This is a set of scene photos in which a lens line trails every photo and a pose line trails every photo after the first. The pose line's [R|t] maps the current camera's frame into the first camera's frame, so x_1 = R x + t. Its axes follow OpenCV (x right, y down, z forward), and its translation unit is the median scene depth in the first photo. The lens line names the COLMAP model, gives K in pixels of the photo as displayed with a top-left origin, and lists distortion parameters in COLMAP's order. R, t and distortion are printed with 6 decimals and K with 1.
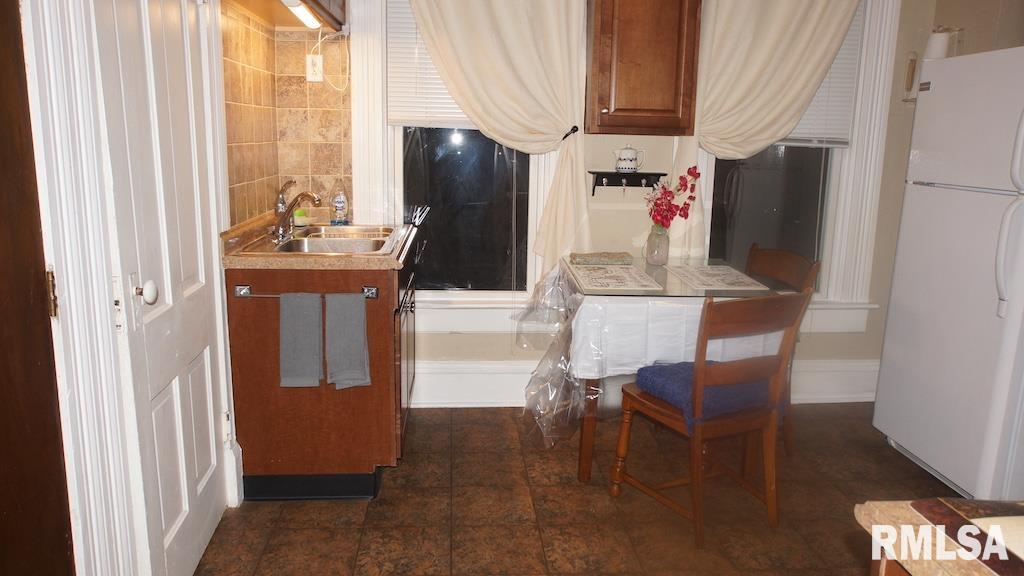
lens RADIAL K [[756.6, 0, 507.4], [0, 756.6, 289.5], [0, 0, 1]] dist [-0.051548, 0.057253]
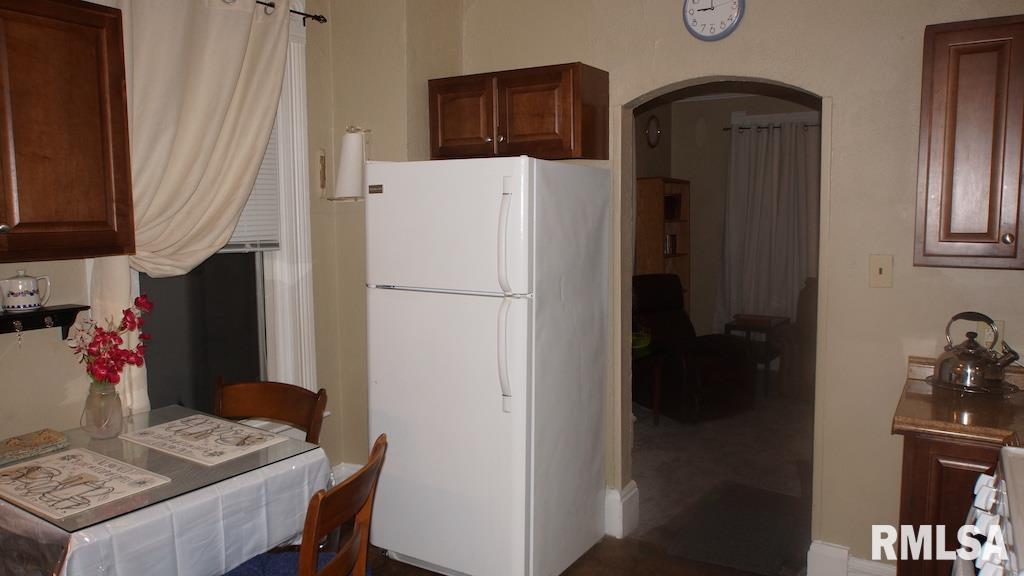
lens RADIAL K [[756.6, 0, 511.8], [0, 756.6, 285.9], [0, 0, 1]] dist [-0.051548, 0.057253]
pose [[0.580213, -0.105106, 0.807655, -0.134088], [0.177582, 0.984106, 0.000496, -0.107019], [-0.794870, 0.143137, 0.589656, 0.273016]]
